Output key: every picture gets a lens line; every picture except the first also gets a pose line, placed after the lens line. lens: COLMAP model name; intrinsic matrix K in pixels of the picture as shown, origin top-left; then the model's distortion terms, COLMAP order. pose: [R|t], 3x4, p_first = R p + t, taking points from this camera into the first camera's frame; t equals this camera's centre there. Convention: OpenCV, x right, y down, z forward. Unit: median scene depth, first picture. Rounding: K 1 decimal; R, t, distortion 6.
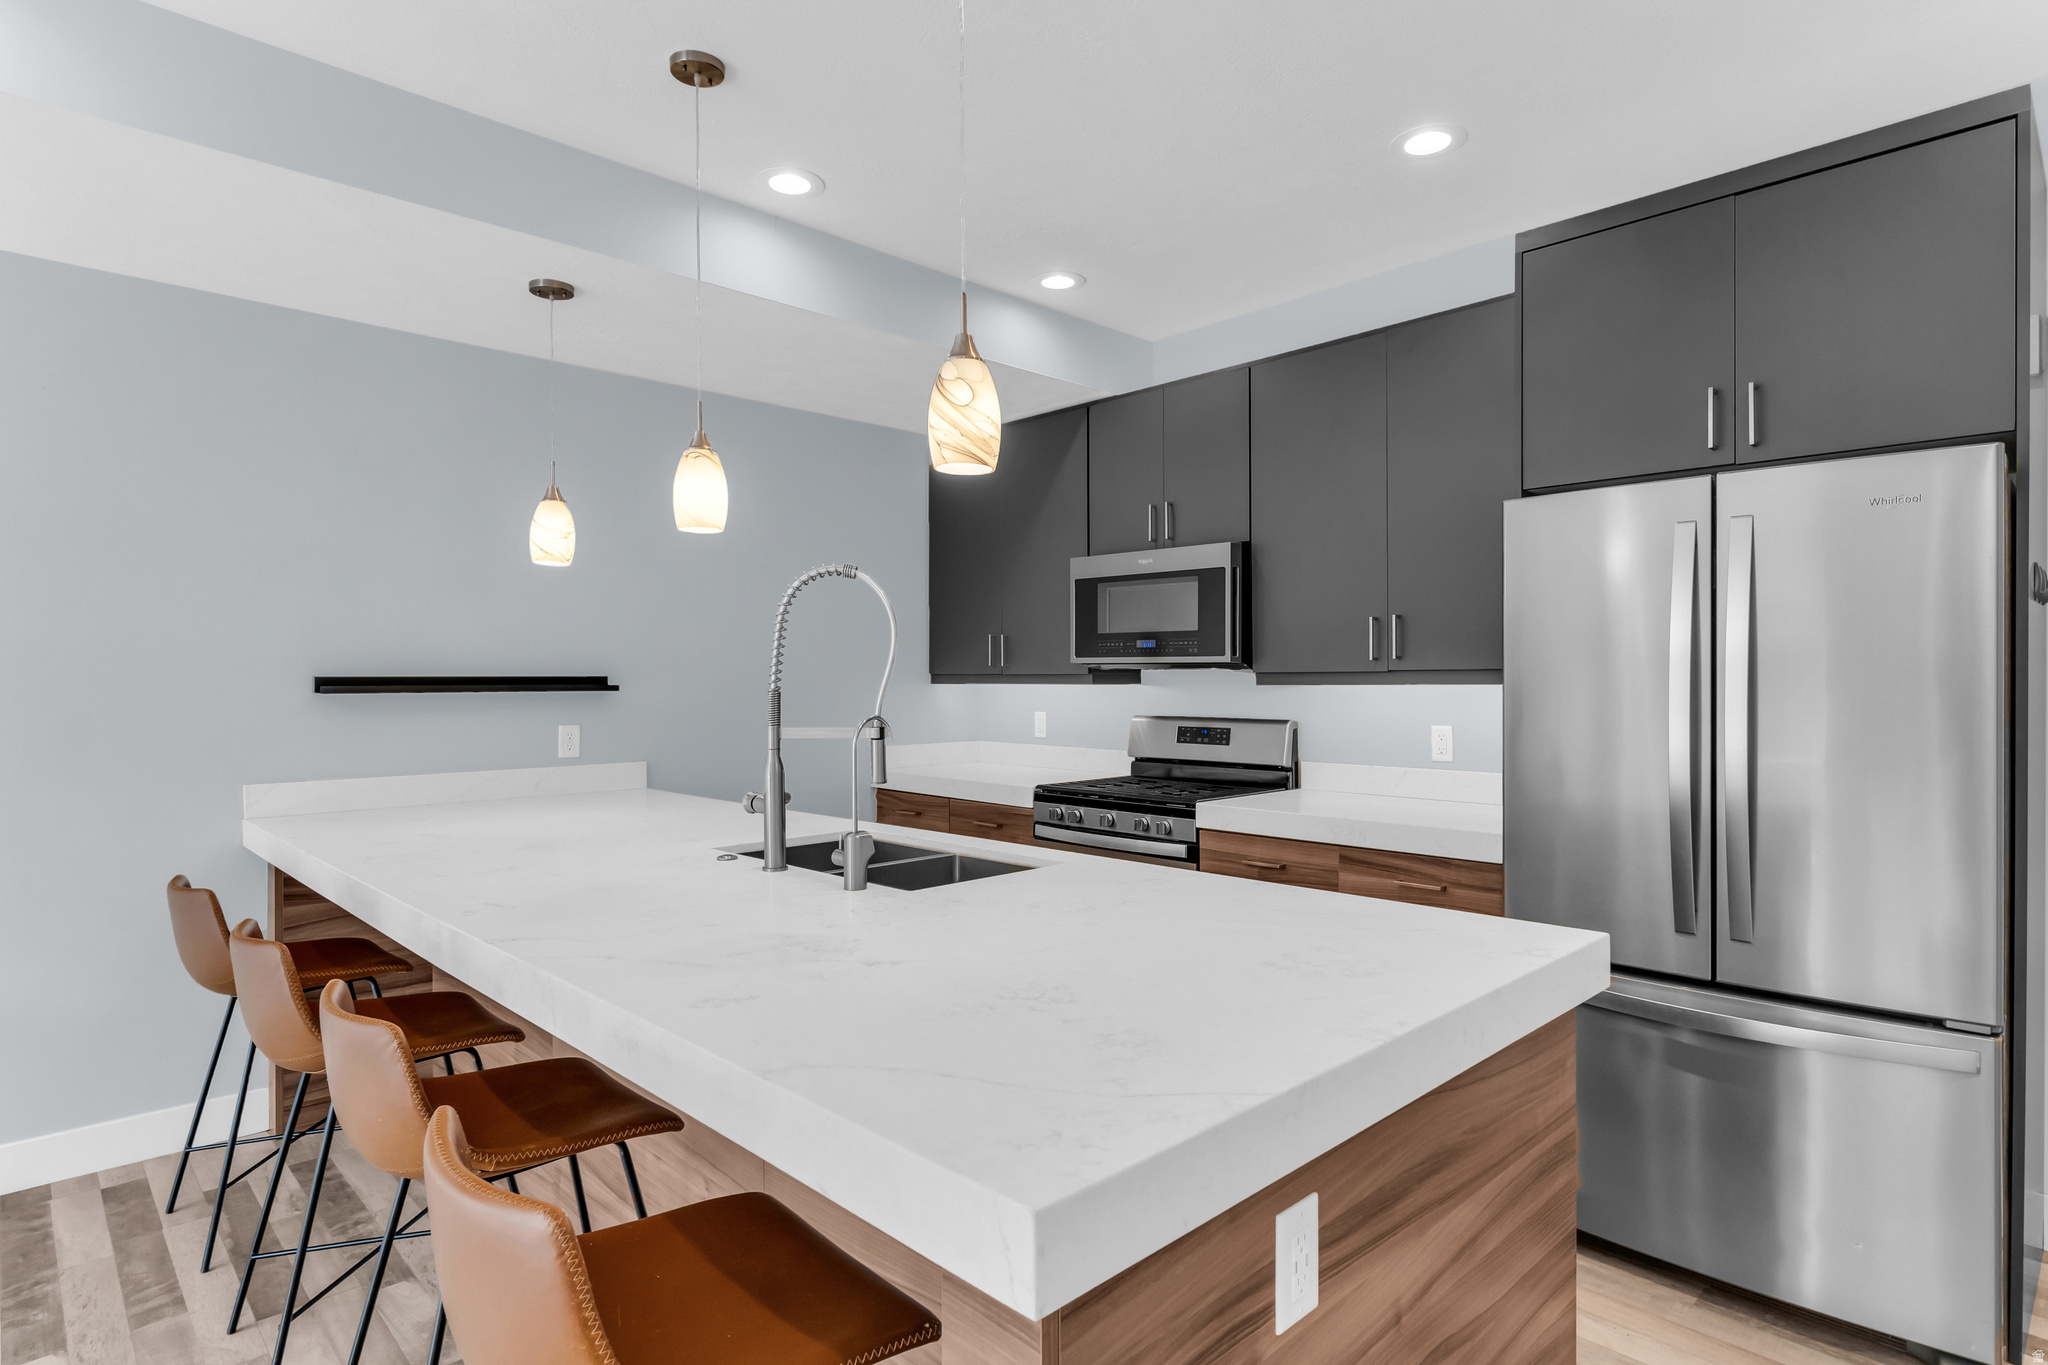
lens RADIAL K [[1064.7, 0, 1021.3], [0, 1064.7, 682.2], [0, 0, 1]] dist [-0.001376, -0.000085]
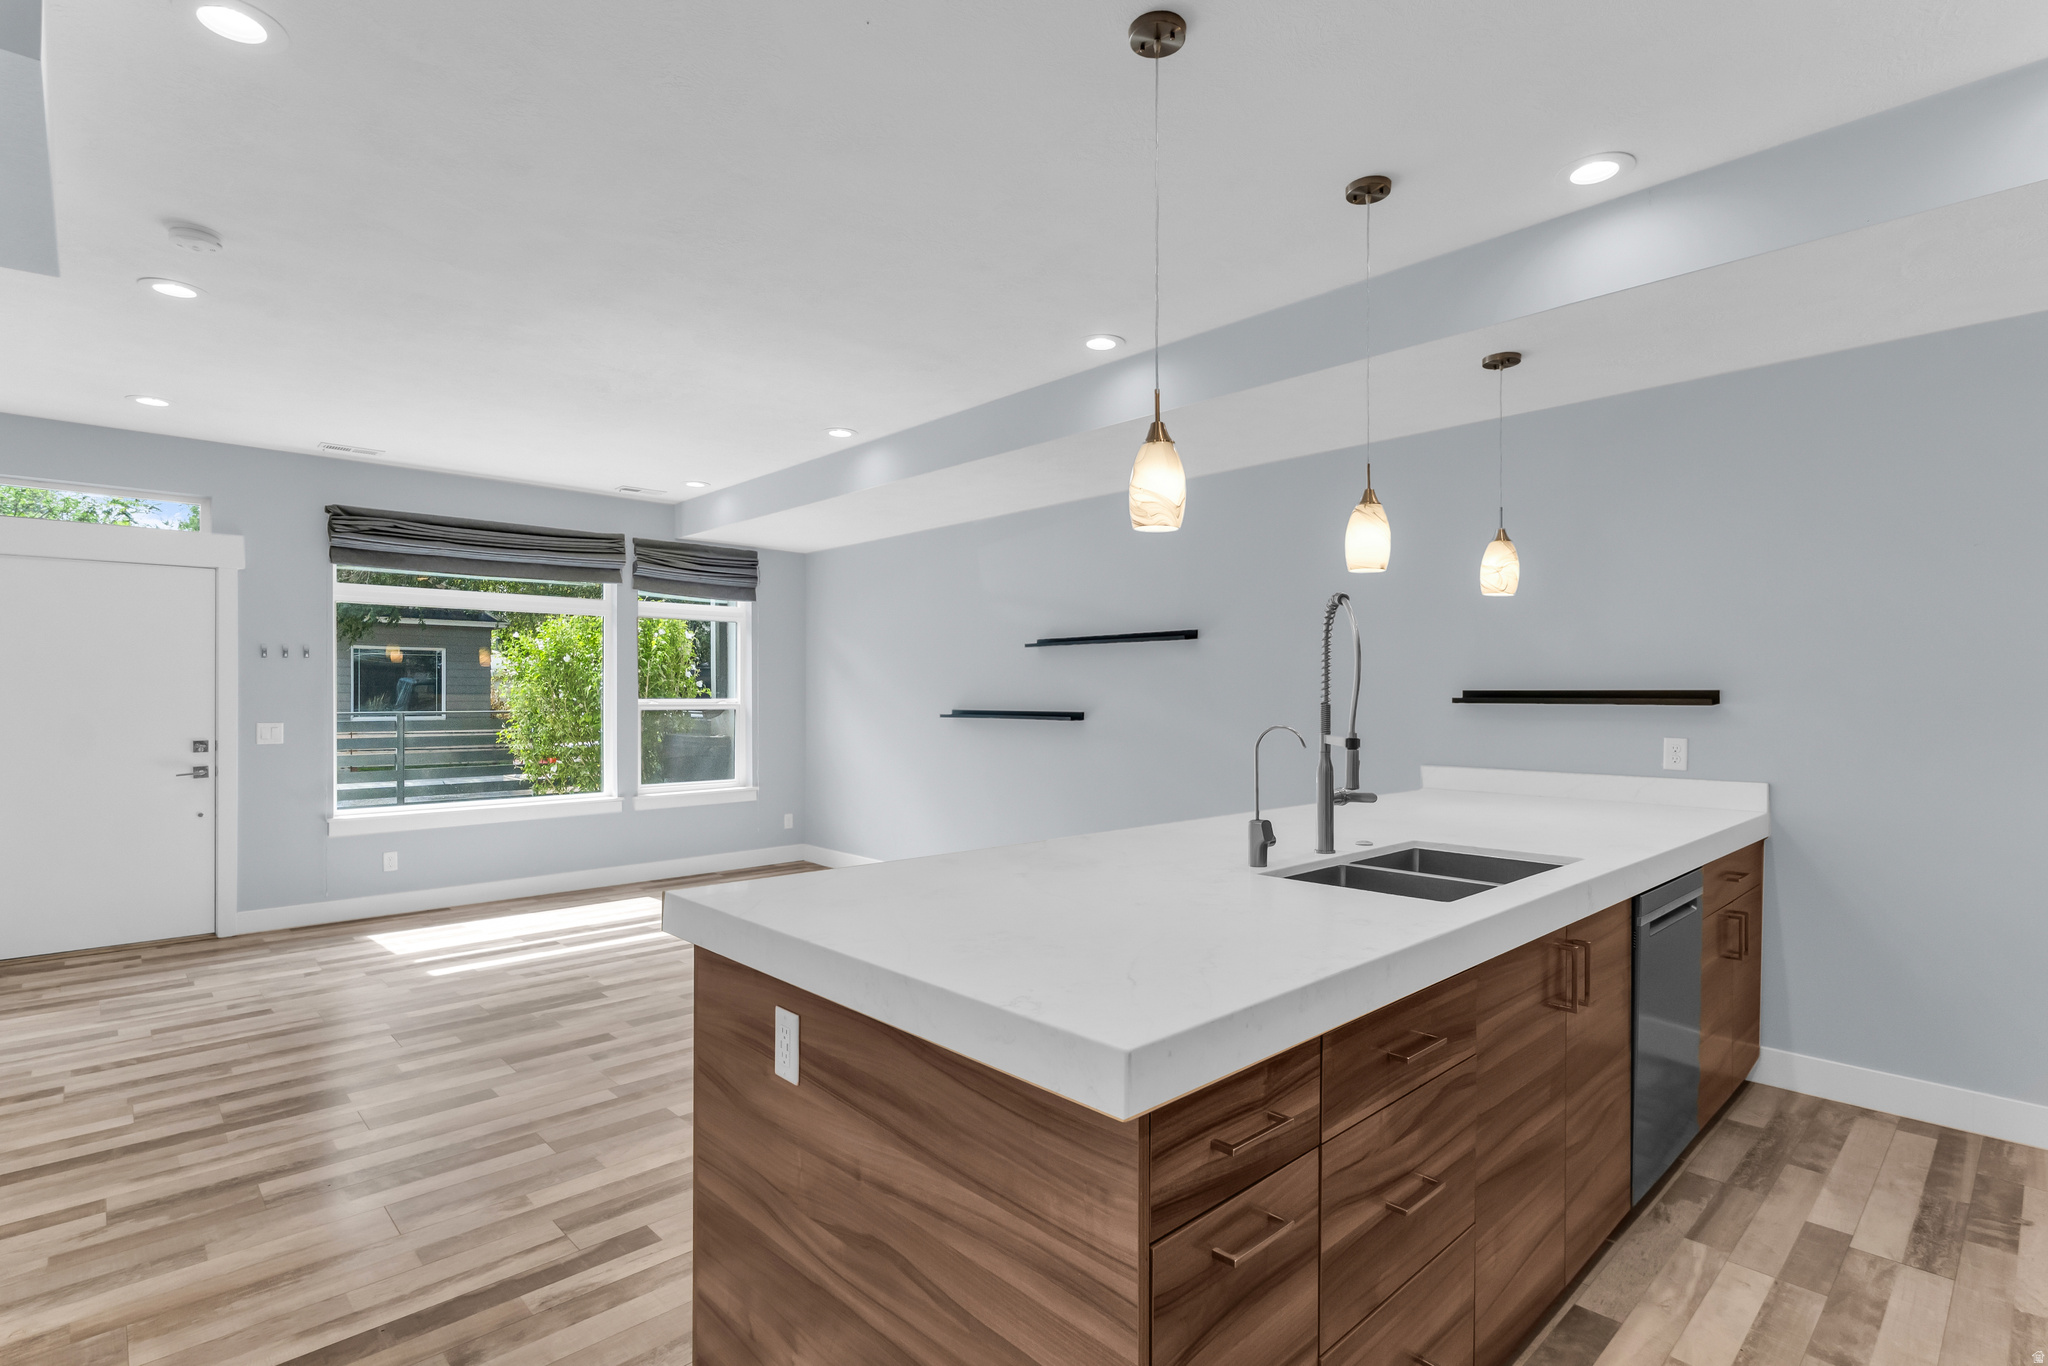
lens RADIAL K [[991.0, 0, 1031.4], [0, 991.0, 691.4], [0, 0, 1]] dist [0.003533, 0.000404]
pose [[0.000267, 0.001697, -0.999999, 0.536374], [-0.002082, 0.999996, 0.001696, -0.004175], [0.999998, 0.002081, 0.000271, 0.408294]]
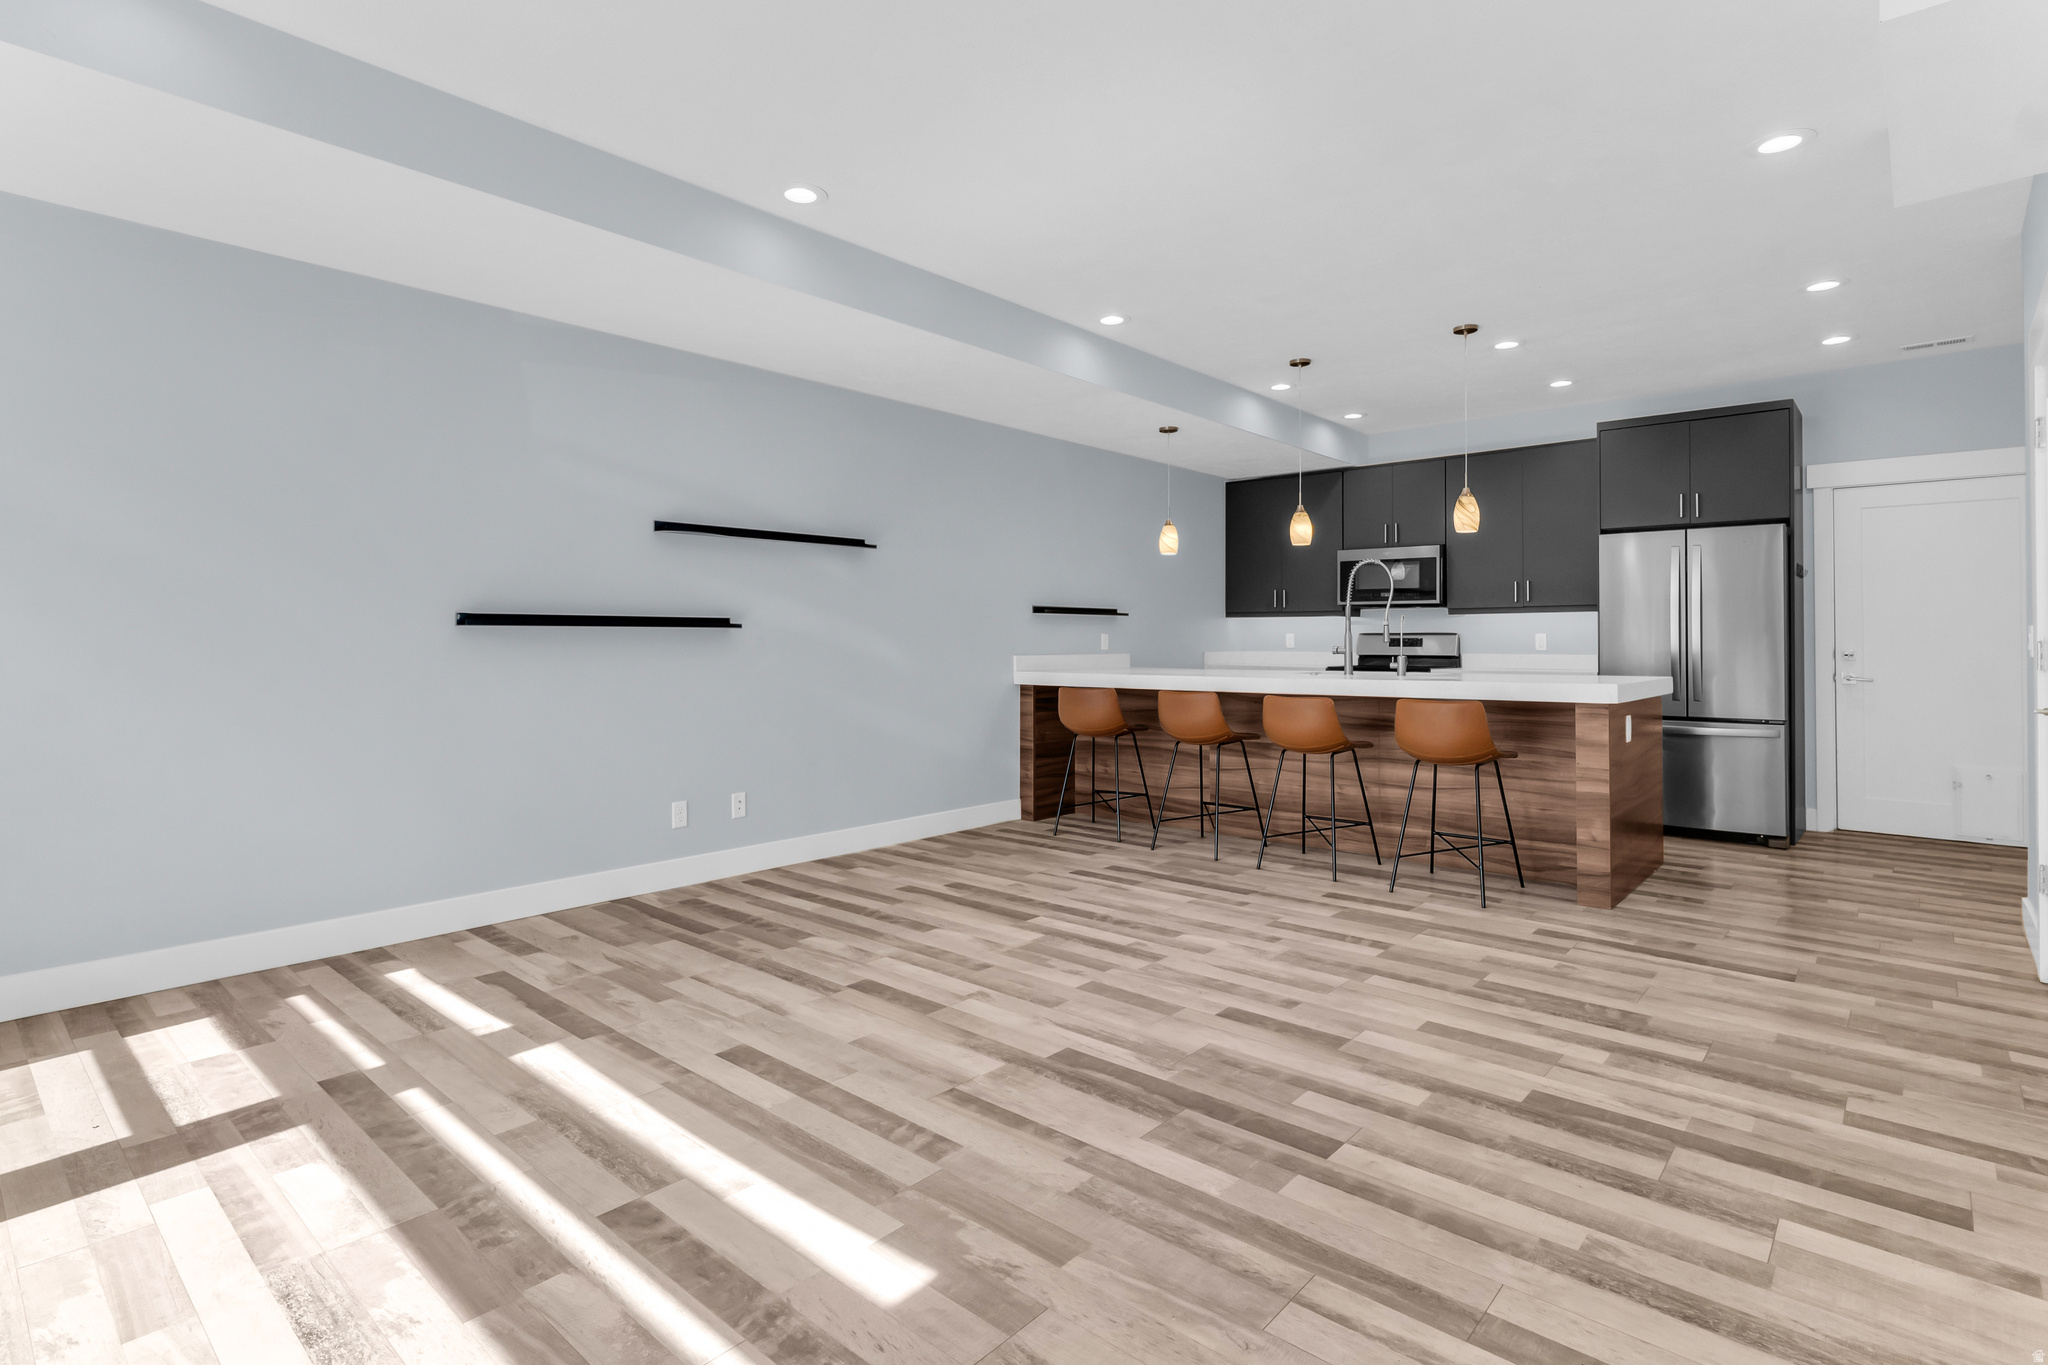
lens RADIAL K [[1007.0, 0, 1026.5], [0, 1007.0, 626.3], [0, 0, 1]] dist [0.003013, 0.000929]
pose [[0.996350, 0.006682, 0.085103, -0.752546], [-0.005235, 0.999838, -0.017216, 0.062431], [-0.085204, 0.016707, 0.996223, -0.856954]]
